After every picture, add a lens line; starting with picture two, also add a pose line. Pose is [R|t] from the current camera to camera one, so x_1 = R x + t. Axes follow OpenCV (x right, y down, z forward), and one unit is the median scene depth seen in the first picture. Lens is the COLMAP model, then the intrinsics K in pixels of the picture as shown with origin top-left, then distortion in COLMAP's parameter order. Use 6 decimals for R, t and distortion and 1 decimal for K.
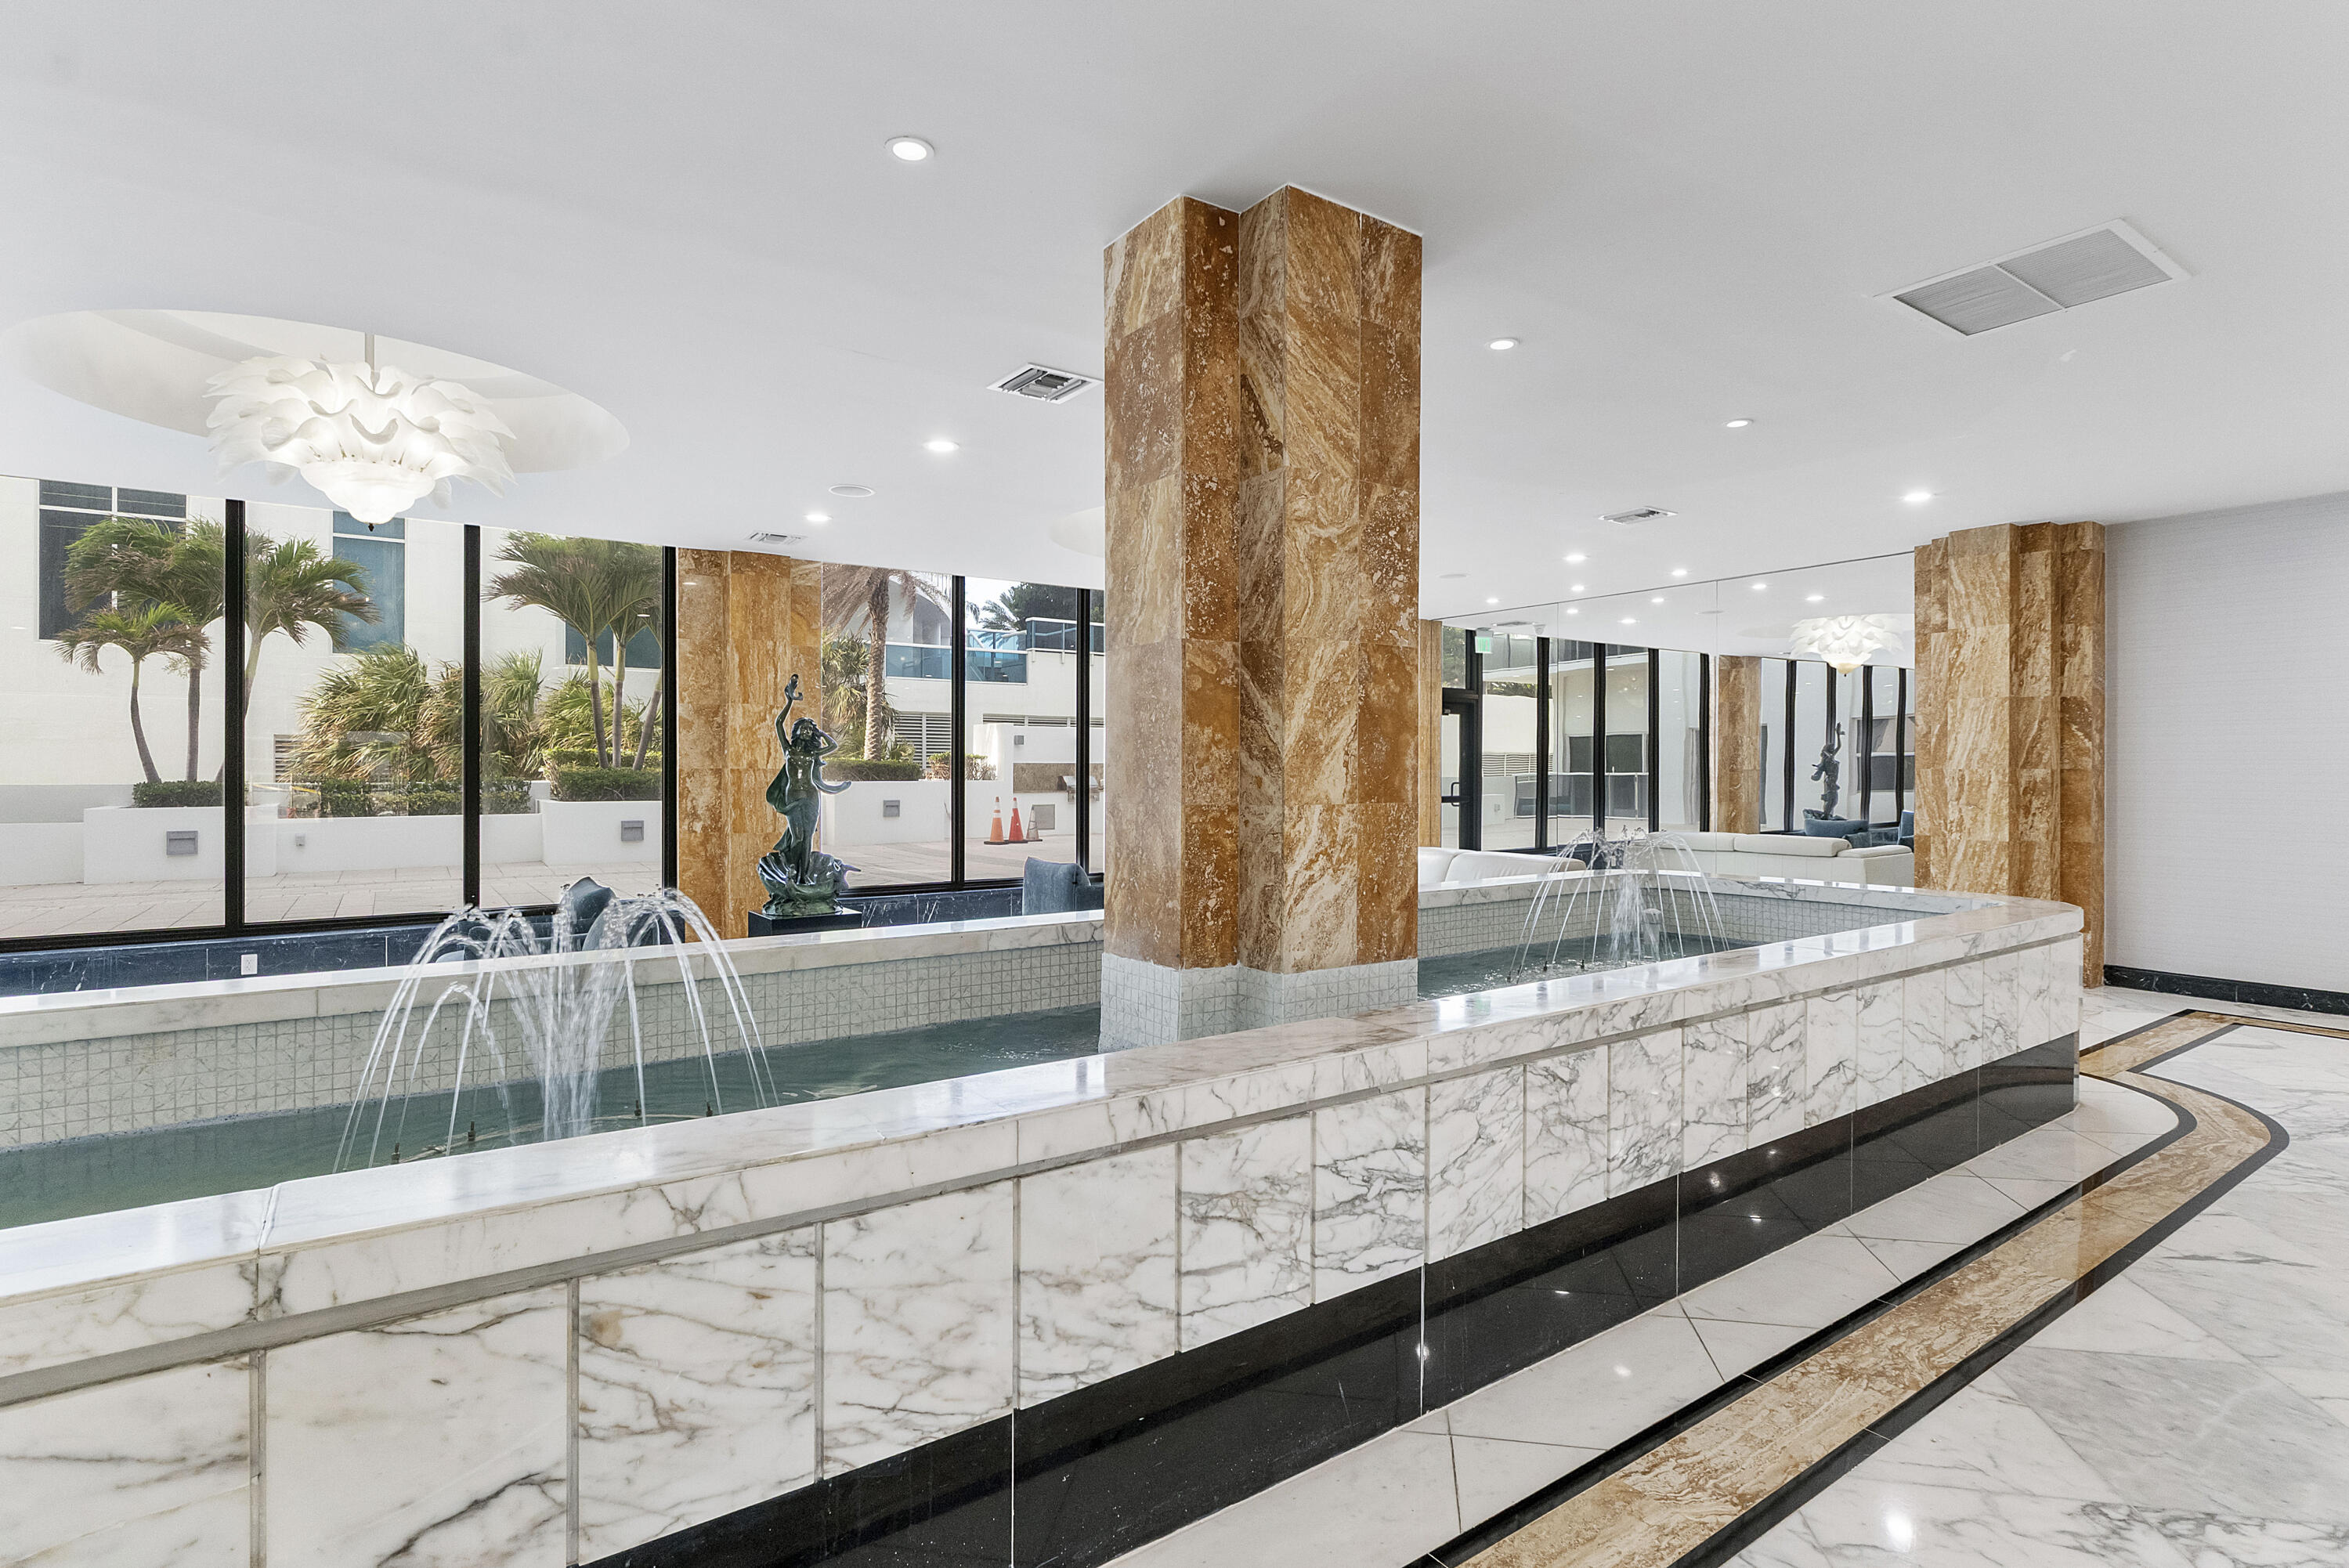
lens RADIAL K [[1153.5, 0, 1153.5], [0, 1153.5, 771.3], [0, 0, 1]] dist [-0.005007, -0.000150]
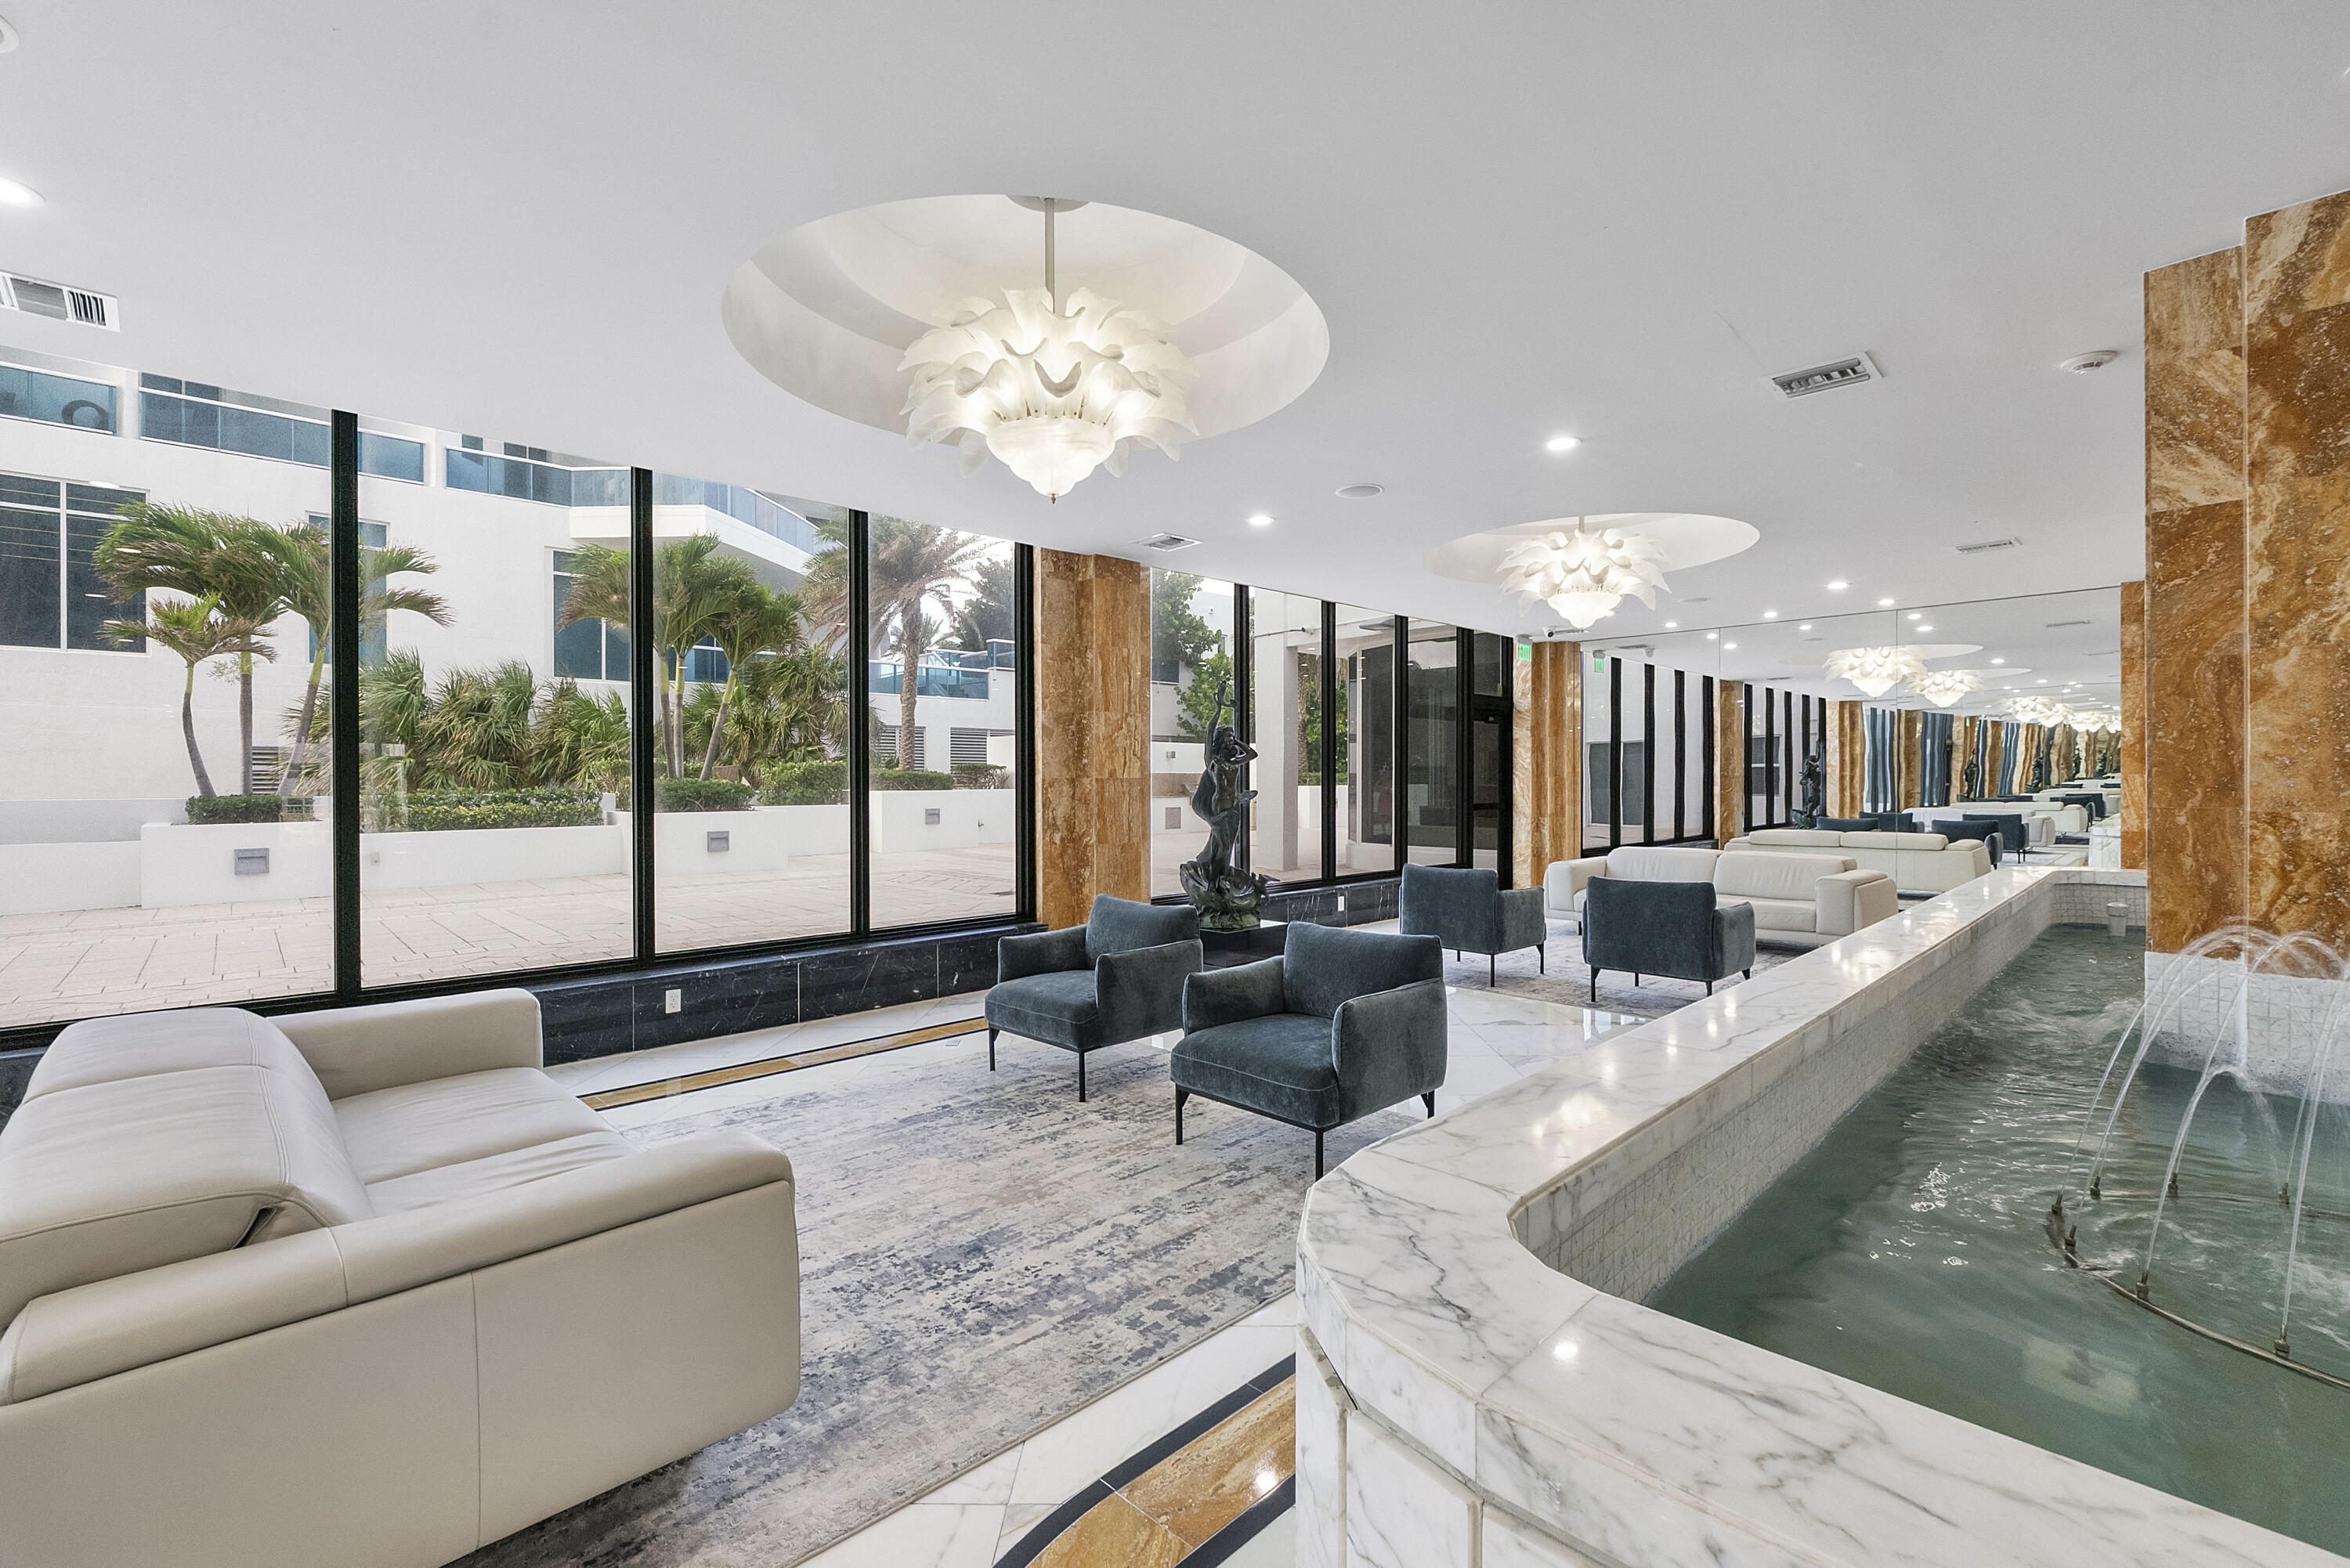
lens RADIAL K [[1003.3, 0, 1192.4], [0, 1003.3, 793.7], [0, 0, 1]] dist [-0.008283, 0.000416]
pose [[0.986087, -0.006920, 0.166088, -1.051976], [0.004544, 0.999882, 0.014679, -0.002952], [-0.166170, -0.013720, 0.986002, 0.376581]]
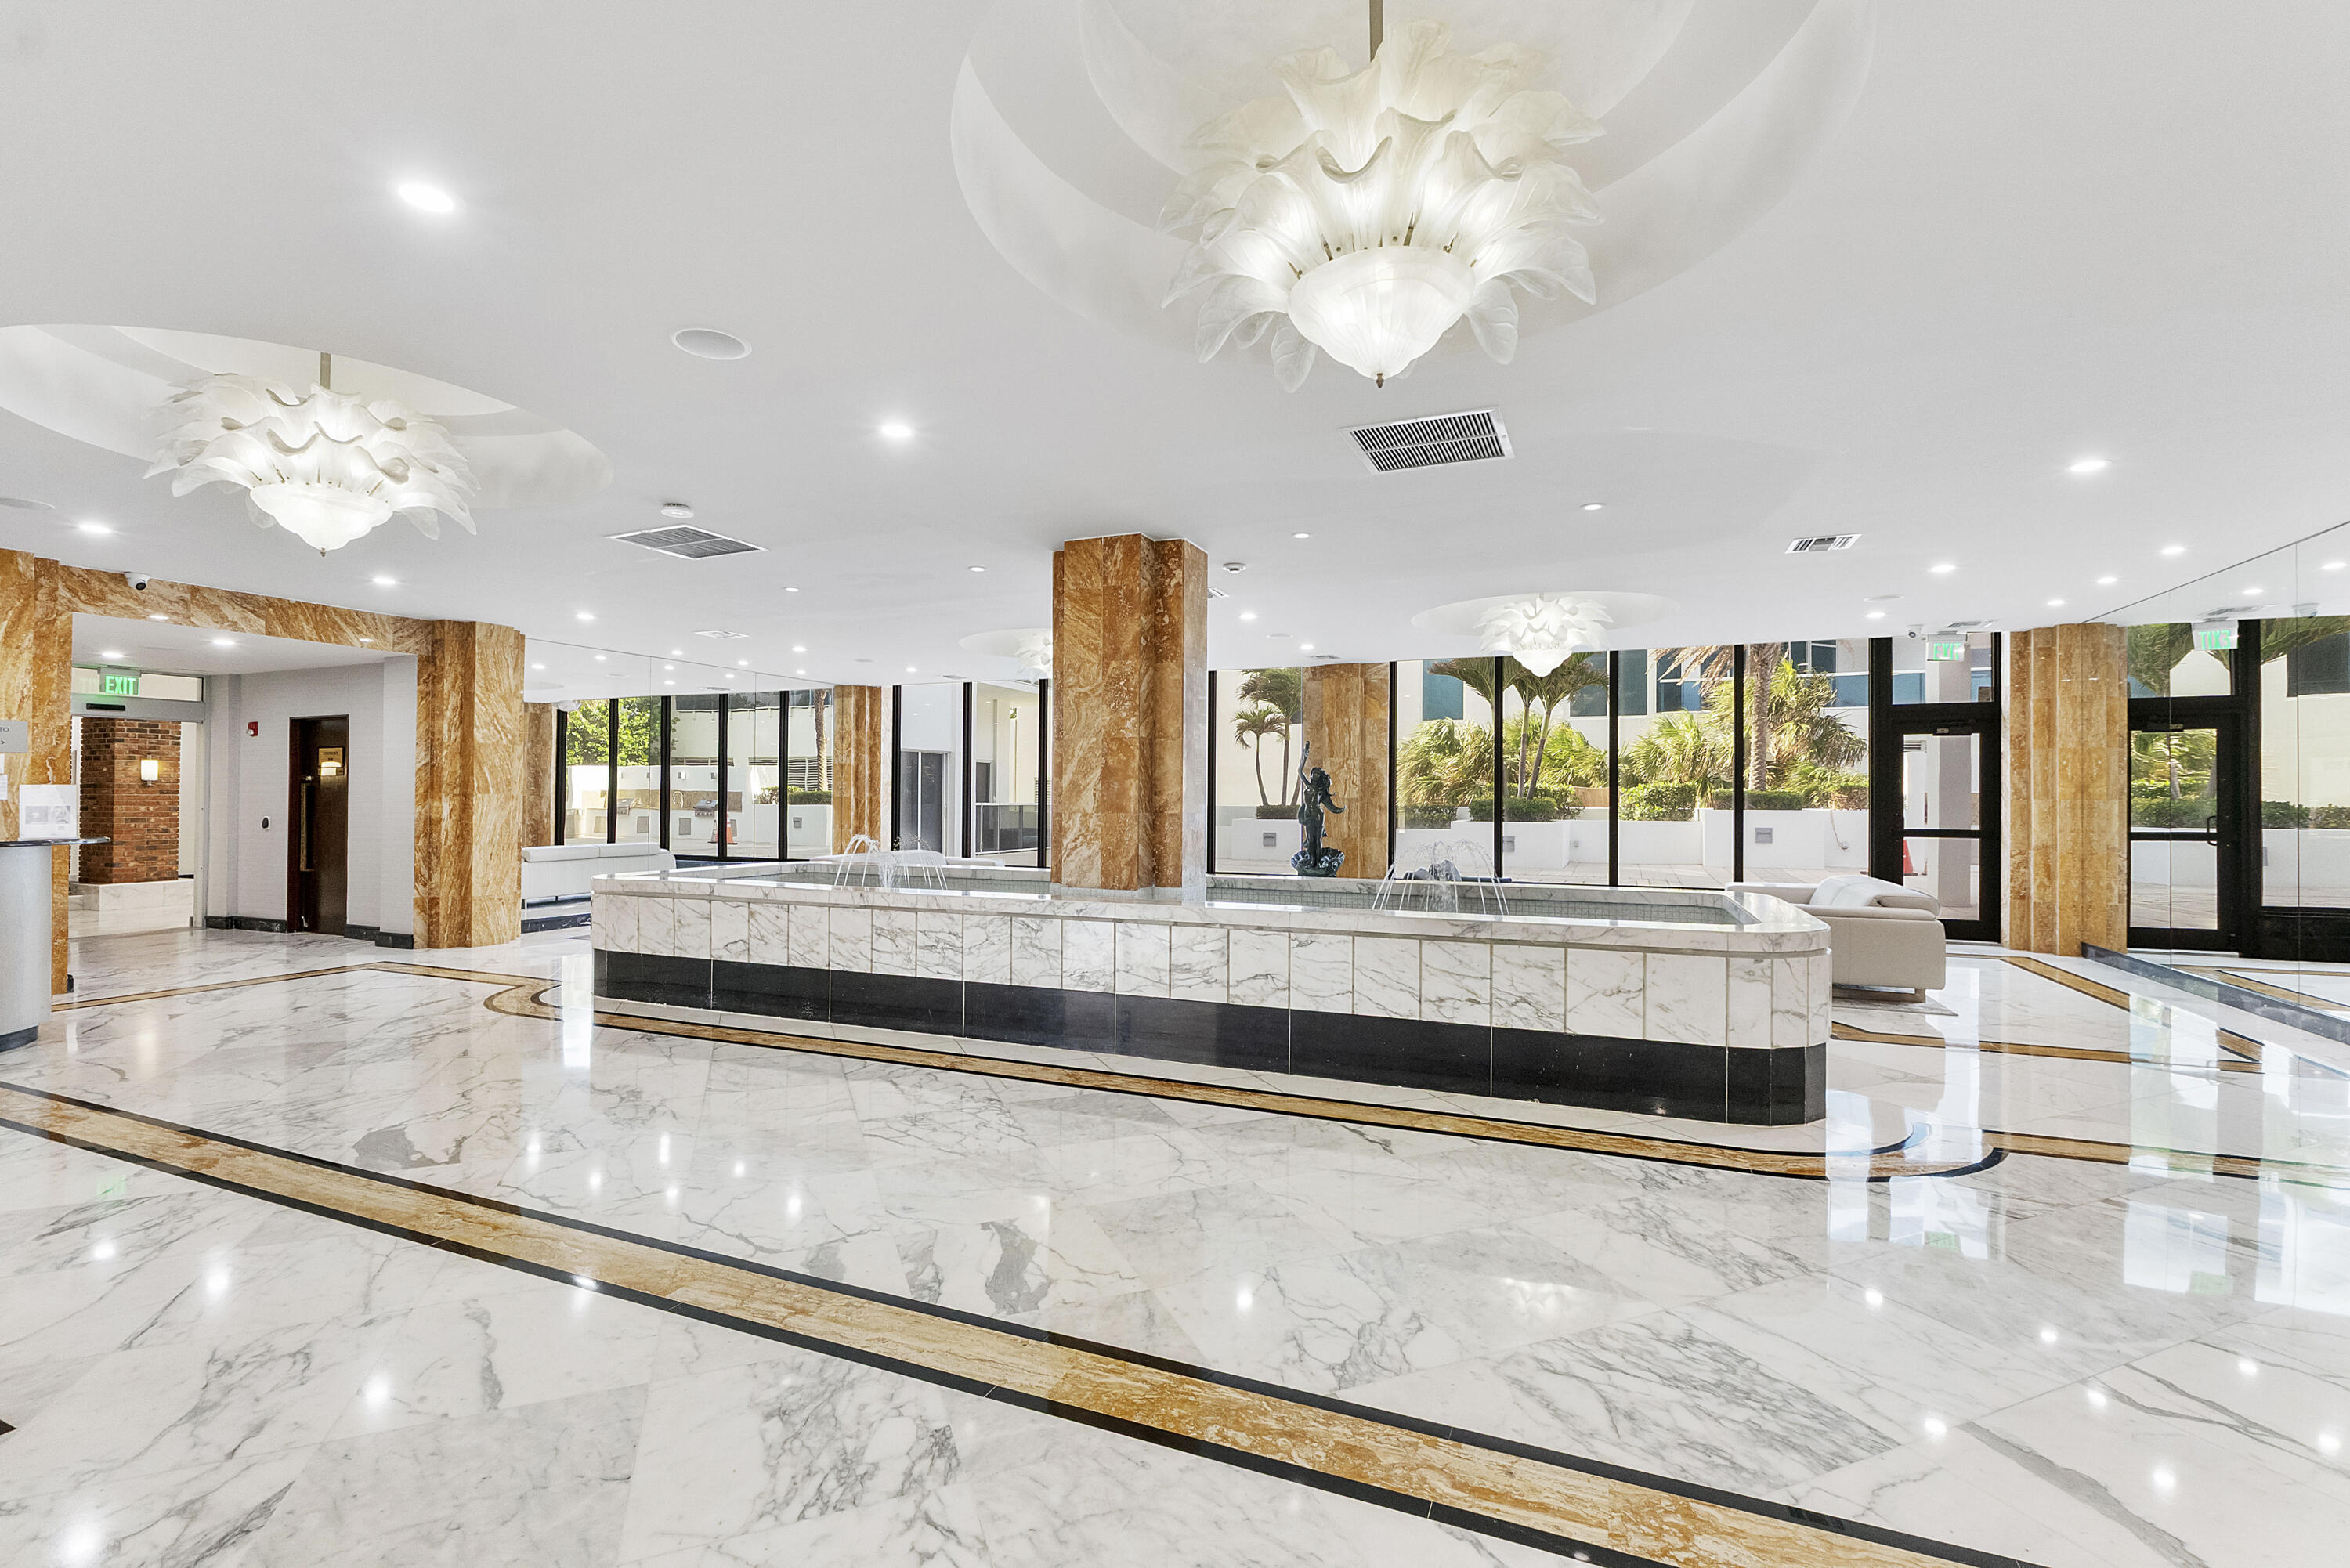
lens RADIAL K [[1003.3, 0, 1156.8], [0, 1003.3, 788.5], [0, 0, 1]] dist [-0.008283, 0.000416]
pose [[0.527496, -0.008250, -0.849517, 1.786720], [-0.002572, 0.999933, -0.011308, 0.003183], [0.849554, 0.008149, 0.527439, 0.104897]]
